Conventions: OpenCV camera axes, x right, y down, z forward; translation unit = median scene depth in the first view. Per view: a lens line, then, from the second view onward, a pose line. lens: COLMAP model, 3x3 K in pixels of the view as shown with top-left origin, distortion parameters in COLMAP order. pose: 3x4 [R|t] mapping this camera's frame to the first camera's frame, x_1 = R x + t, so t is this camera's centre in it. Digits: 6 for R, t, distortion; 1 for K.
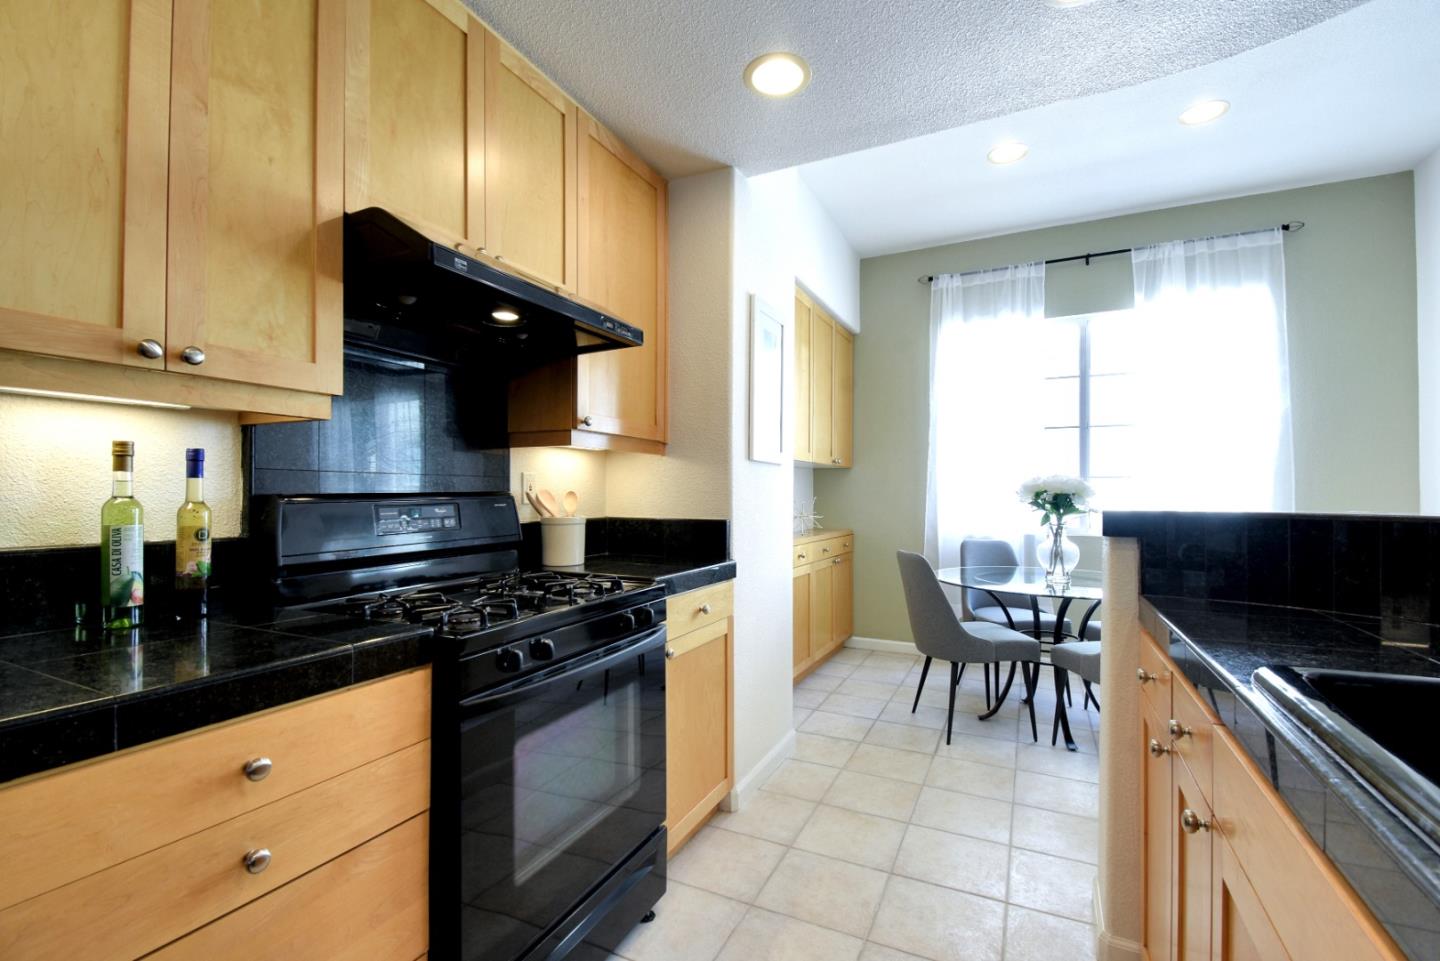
lens RADIAL K [[648.9, 0, 721.6], [0, 648.9, 486.9], [0, 0, 1]] dist [0.012600, -0.020434]
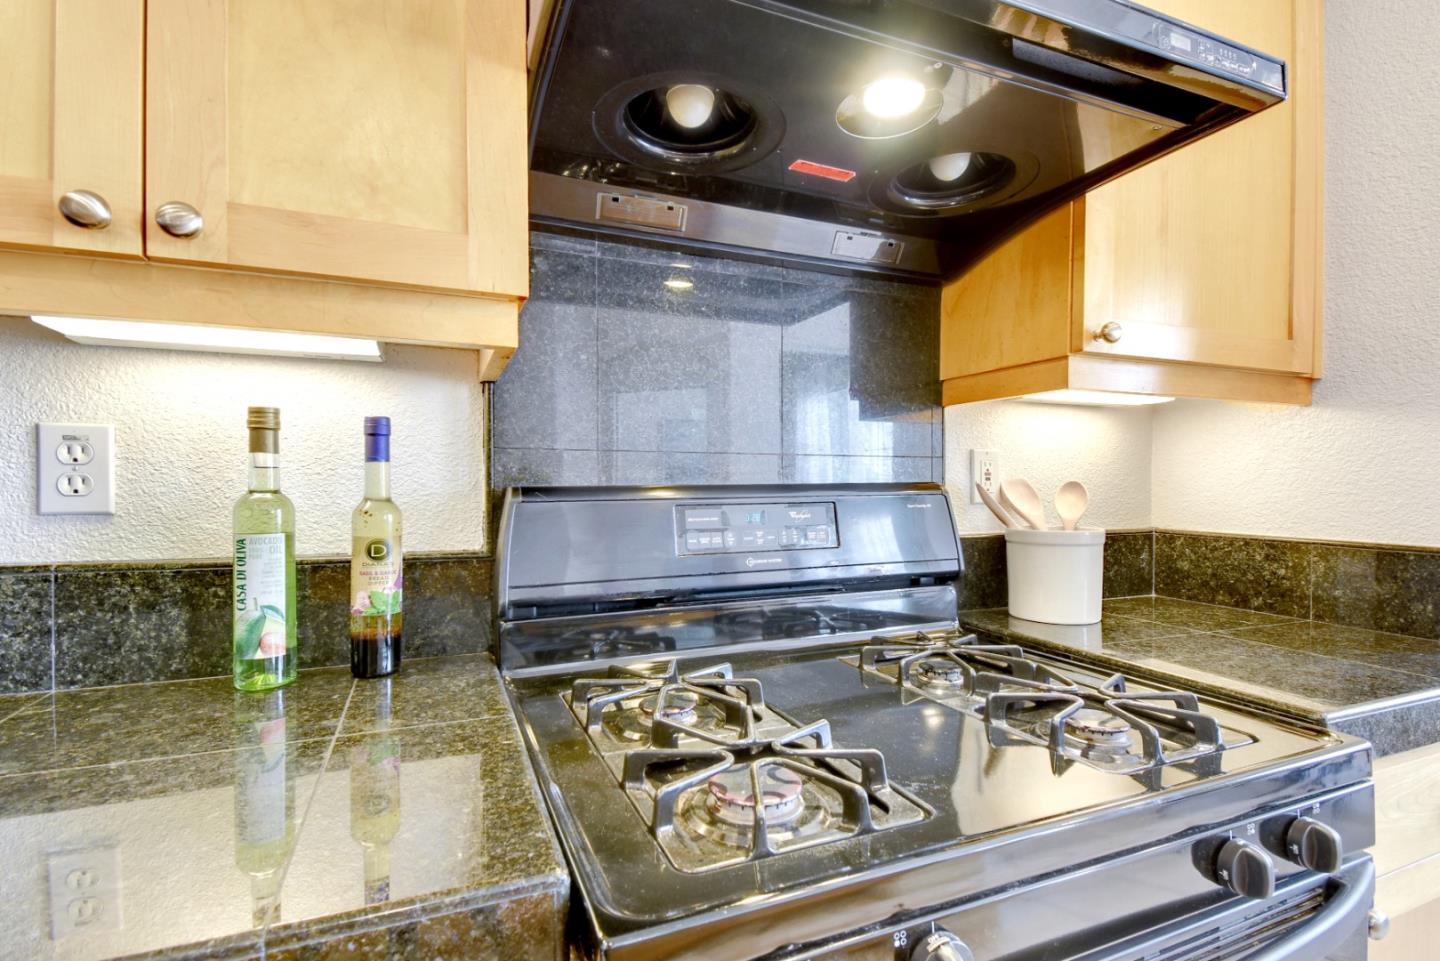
lens RADIAL K [[505.0, 0, 752.8], [0, 505.0, 485.0], [0, 0, 1]] dist [0.008370, -0.000016]
pose [[0.676193, 0.008198, -0.736679, -0.143303], [0.004996, 0.999864, 0.015713, 0.002664], [0.736707, -0.014306, 0.676061, 0.734397]]
